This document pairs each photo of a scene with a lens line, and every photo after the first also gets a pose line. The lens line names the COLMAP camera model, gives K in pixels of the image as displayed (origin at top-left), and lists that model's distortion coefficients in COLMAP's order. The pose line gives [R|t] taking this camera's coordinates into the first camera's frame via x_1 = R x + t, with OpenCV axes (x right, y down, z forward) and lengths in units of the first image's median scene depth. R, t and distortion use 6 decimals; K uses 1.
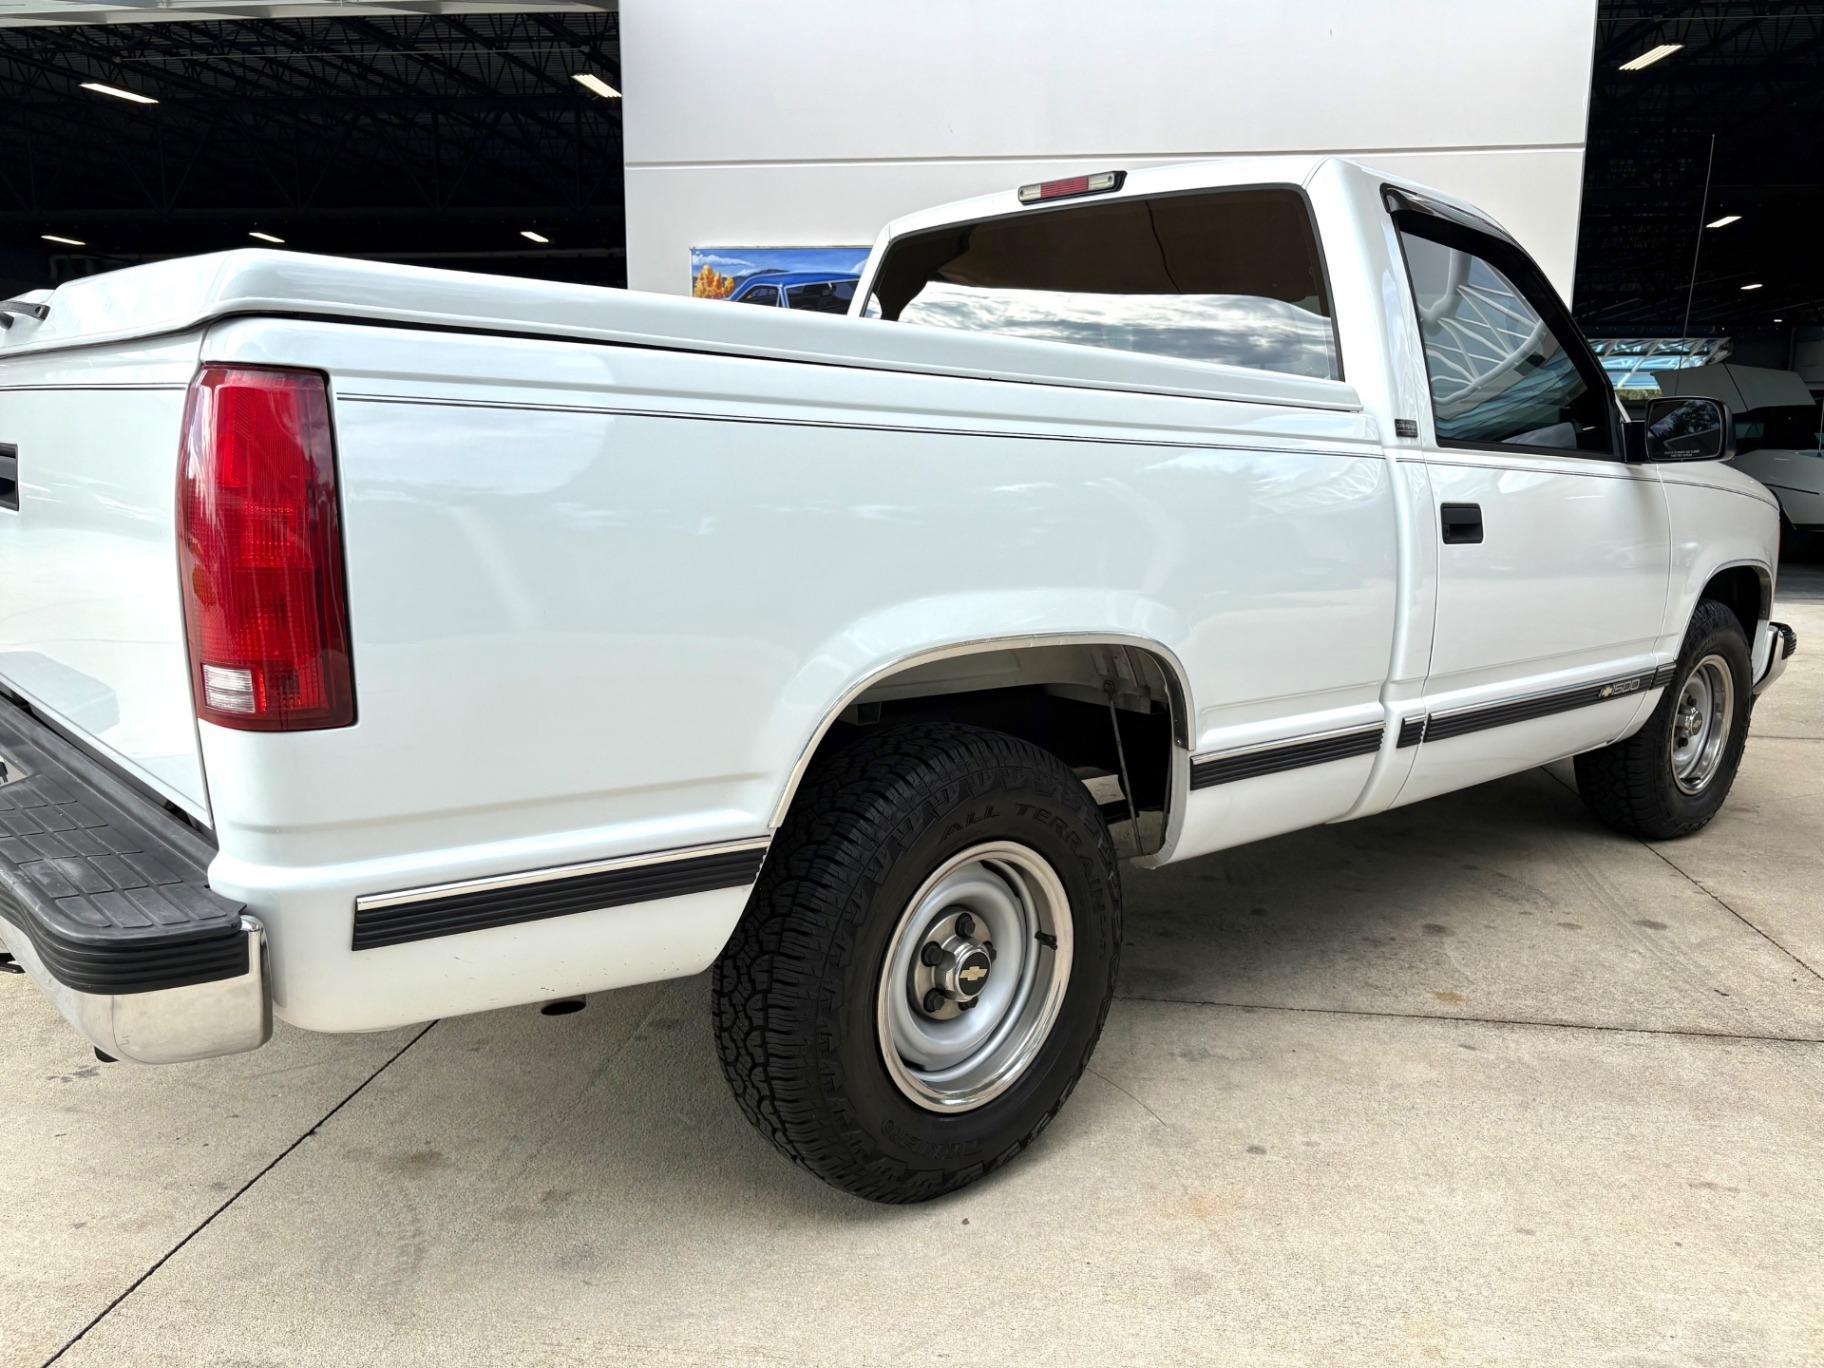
lens RADIAL K [[1361.4, 0, 912.0], [0, 1361.4, 684.0], [0, 0, 1]] dist [0.026073, -0.007996]
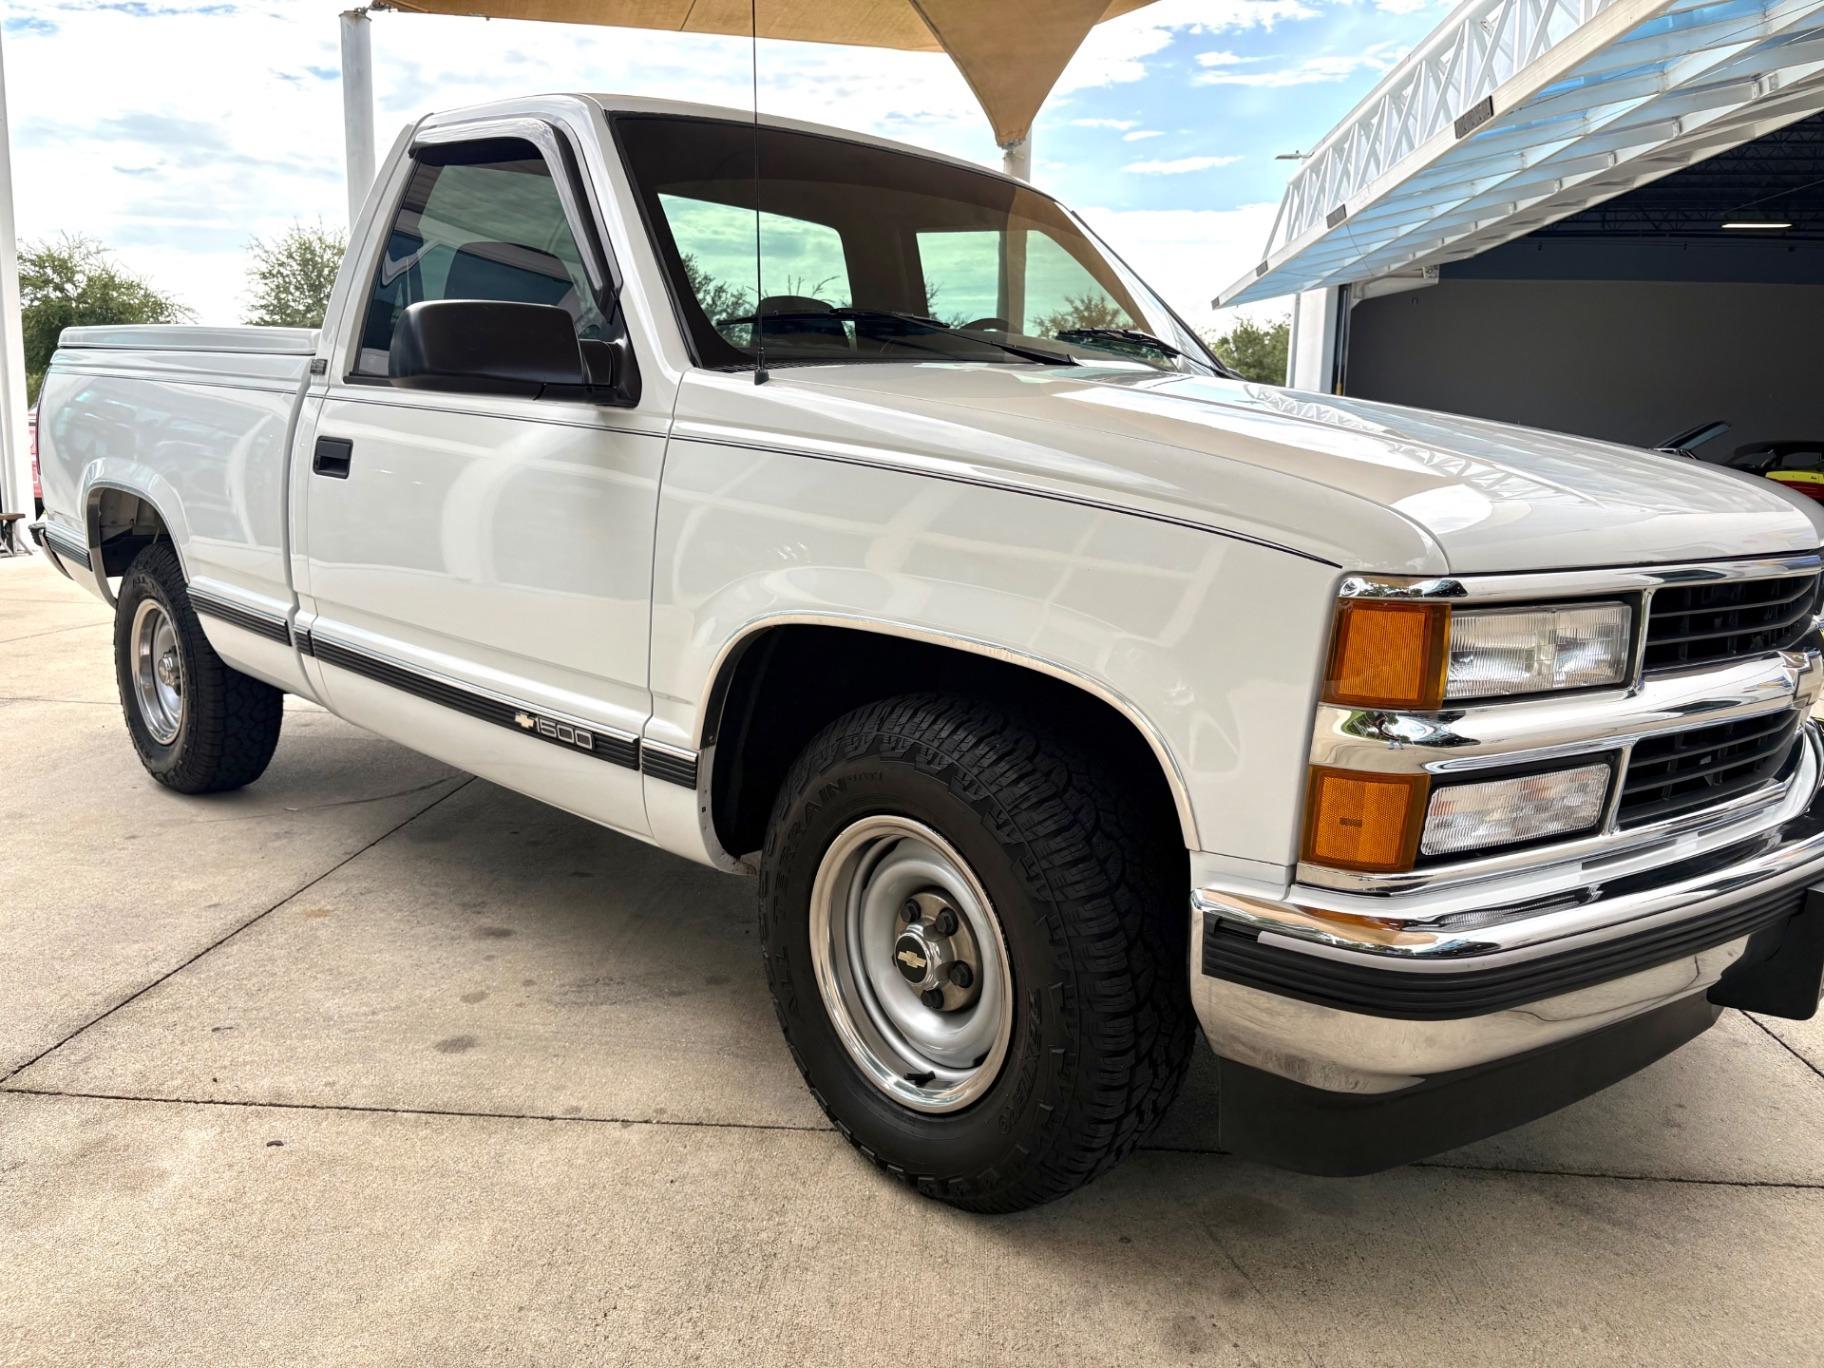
lens RADIAL K [[1361.4, 0, 912.0], [0, 1361.4, 684.0], [0, 0, 1]] dist [0.026073, -0.007996]
pose [[0.074451, 0.172607, -0.982173, 1.437024], [-0.193602, 0.968669, 0.155559, -0.192167], [0.978251, 0.178569, 0.105535, 1.321143]]
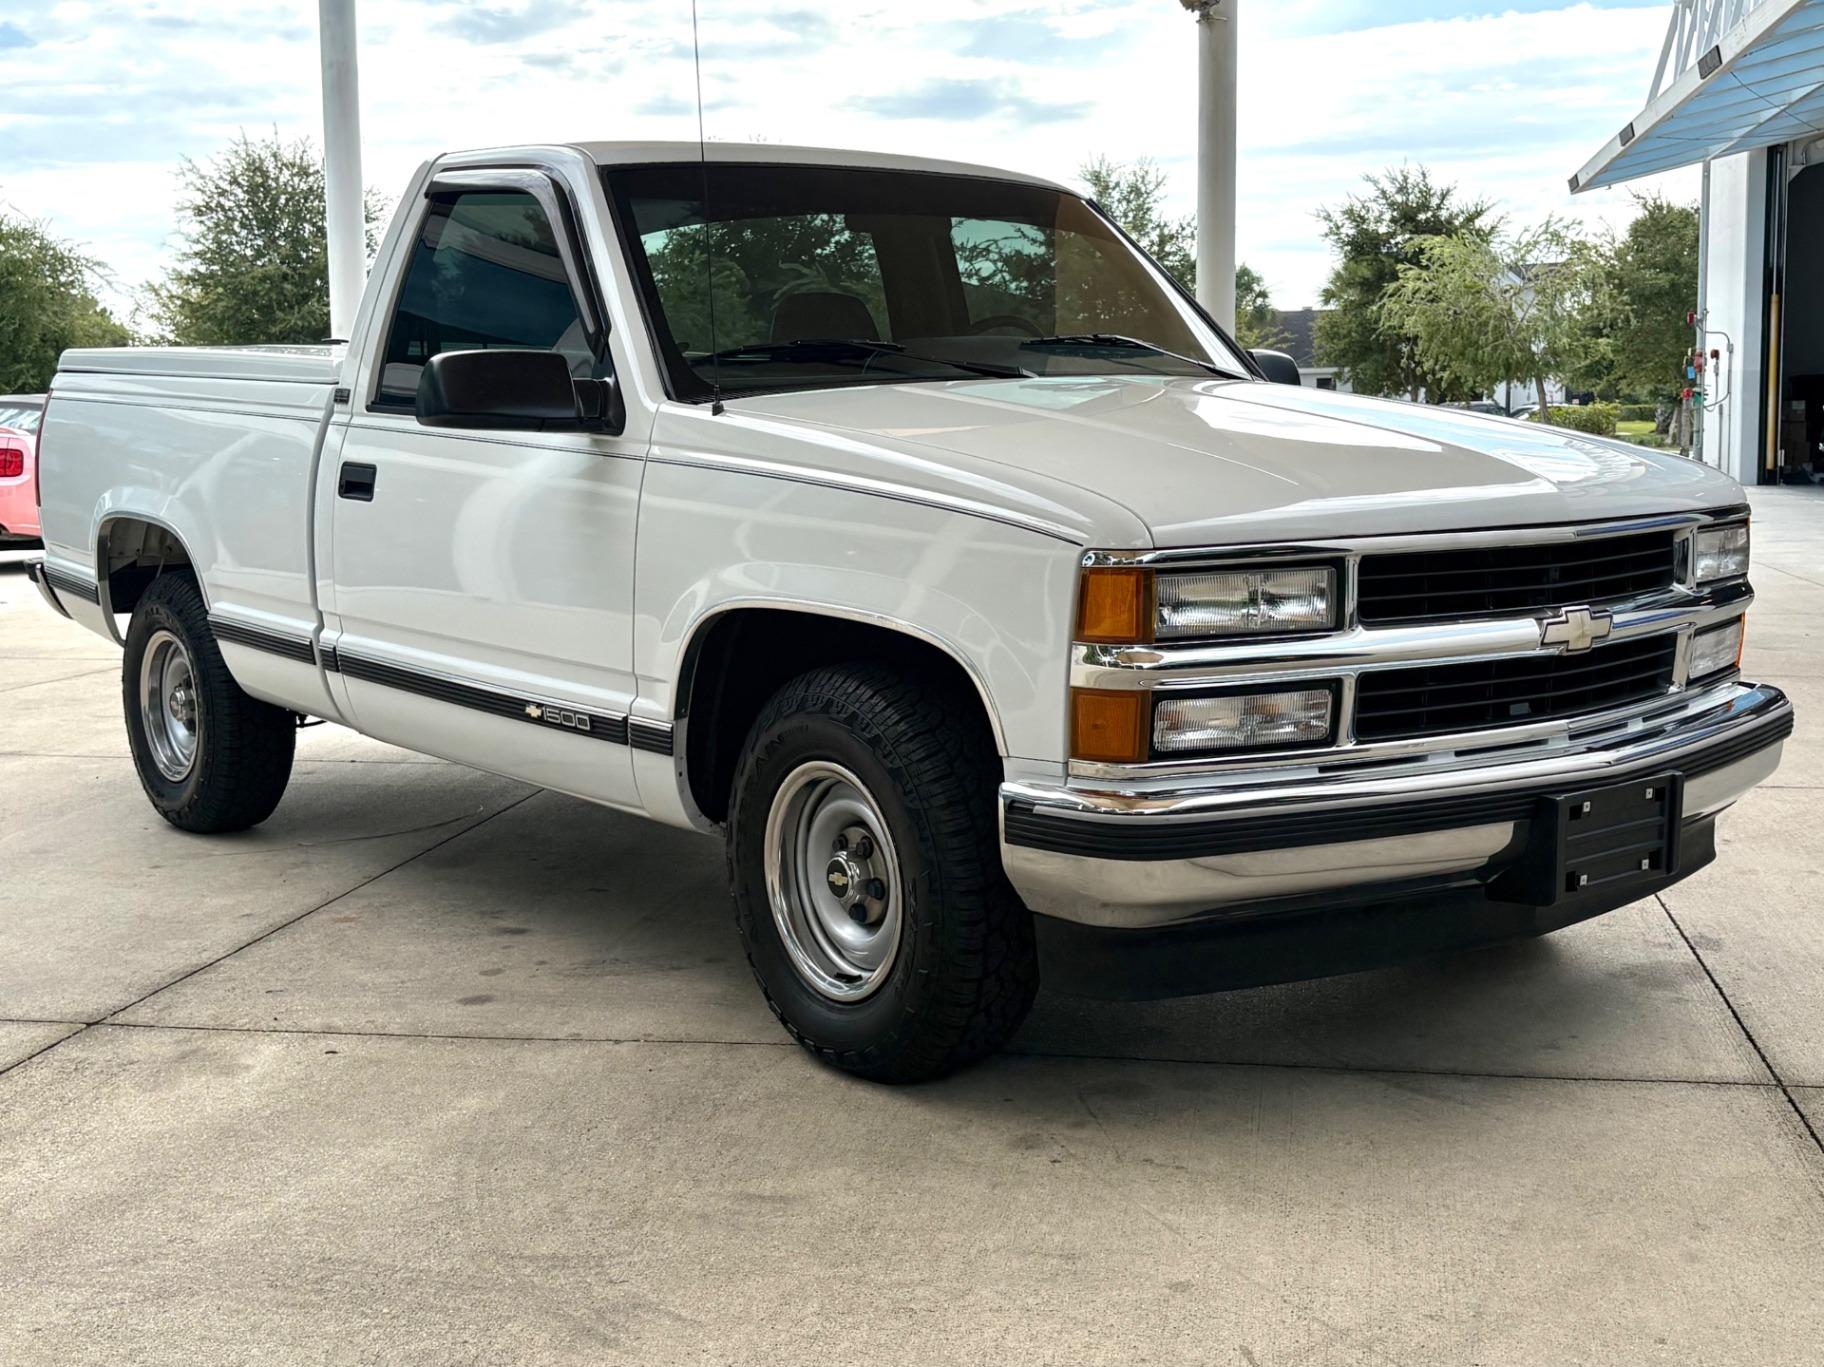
lens RADIAL K [[2125.9, 0, 930.1], [0, 2125.9, 680.7], [0, 0, 1]] dist [0.202776, -0.694955]
pose [[-0.030544, 0.124081, -0.991802, 2.056260], [-0.155684, 0.979564, 0.127345, -0.245828], [0.987335, 0.158297, -0.010603, 1.464150]]
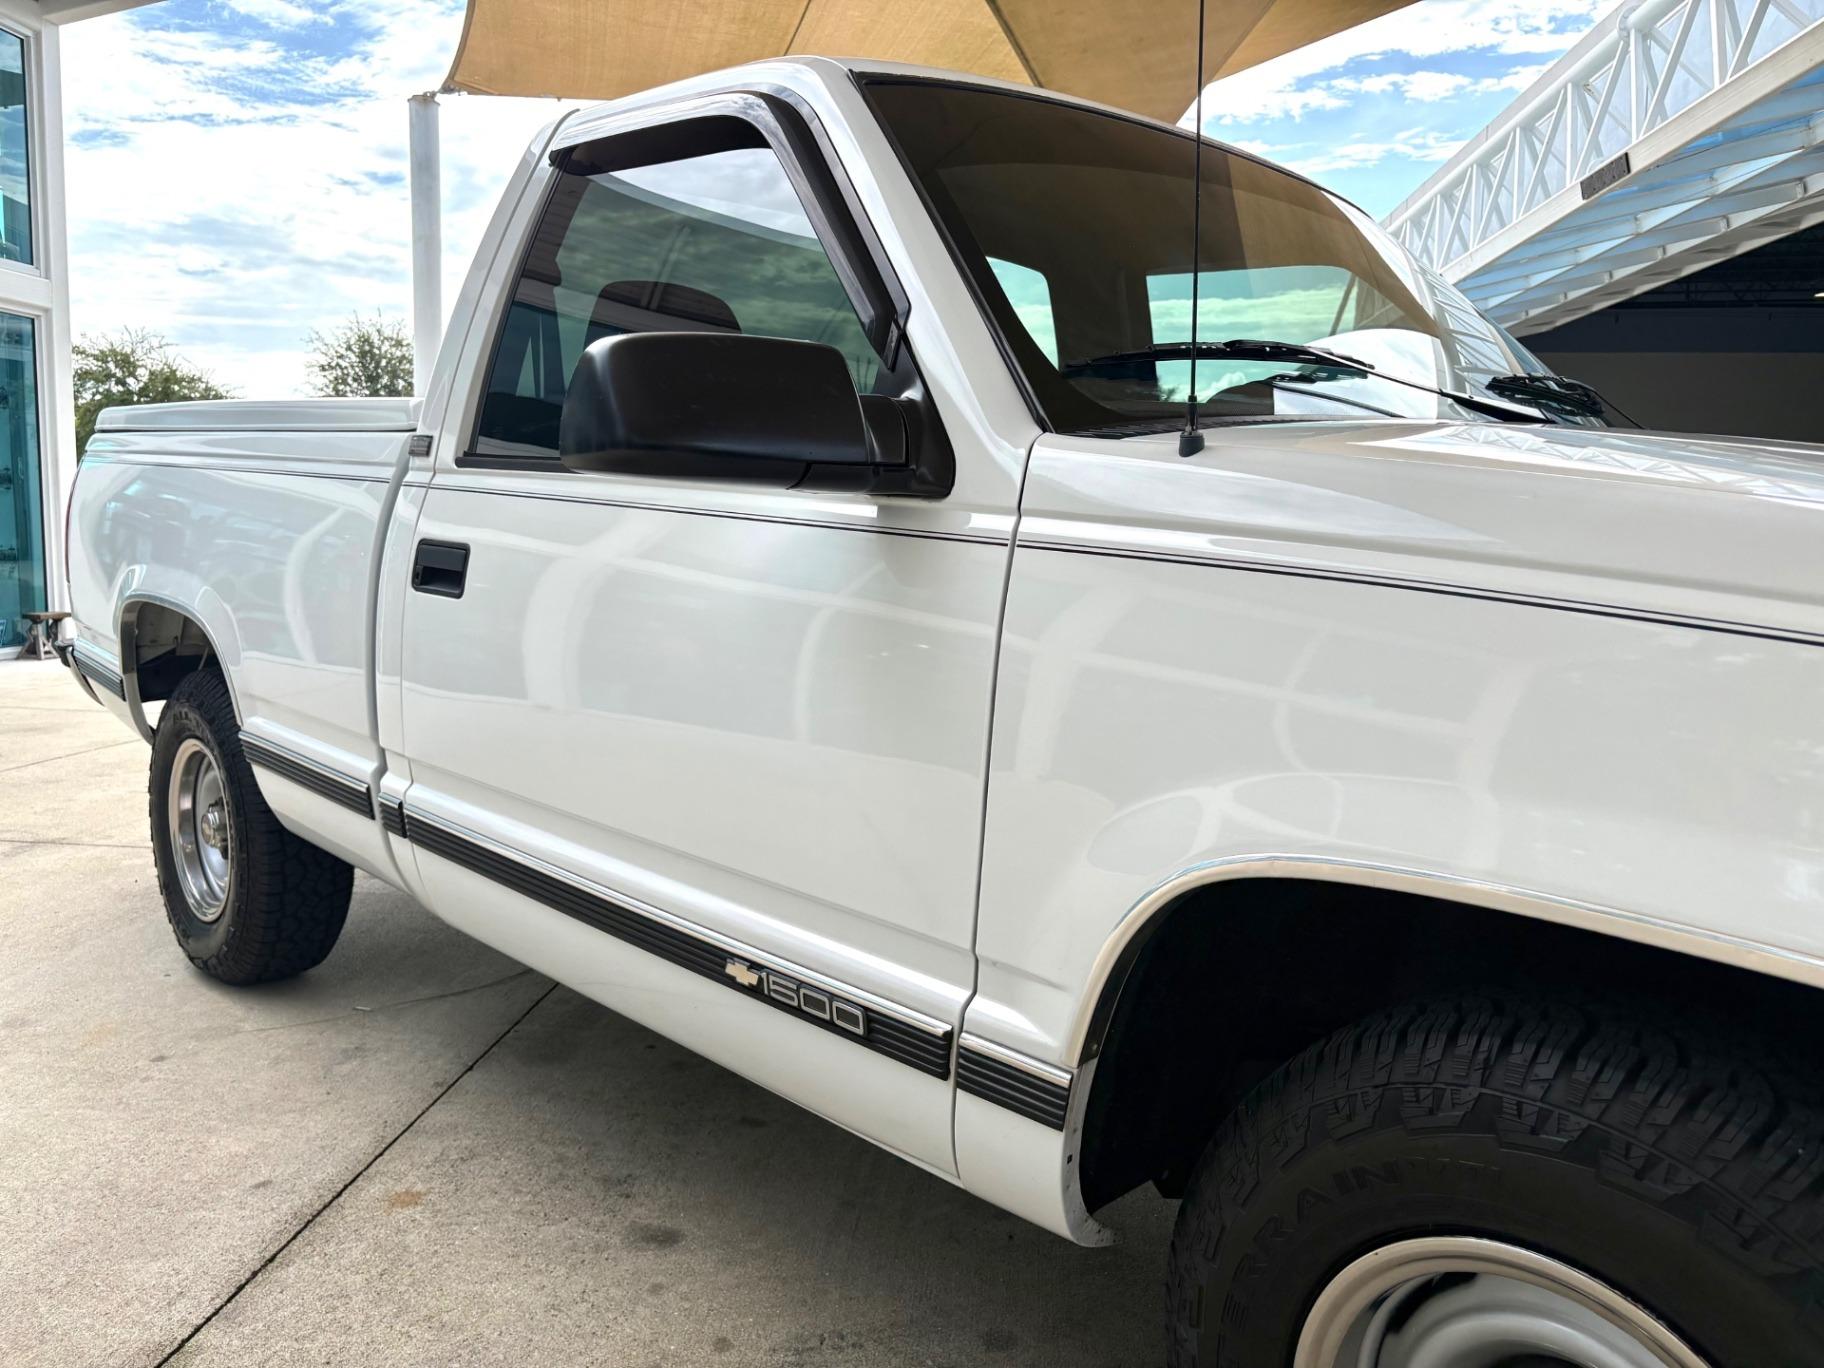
lens RADIAL K [[1361.4, 0, 912.0], [0, 1361.4, 684.0], [0, 0, 1]] dist [0.026073, -0.007996]
pose [[0.046281, 0.114366, -0.992360, 1.132709], [-0.183909, 0.977419, 0.104067, -0.176801], [0.981853, 0.177687, 0.066268, 1.191536]]
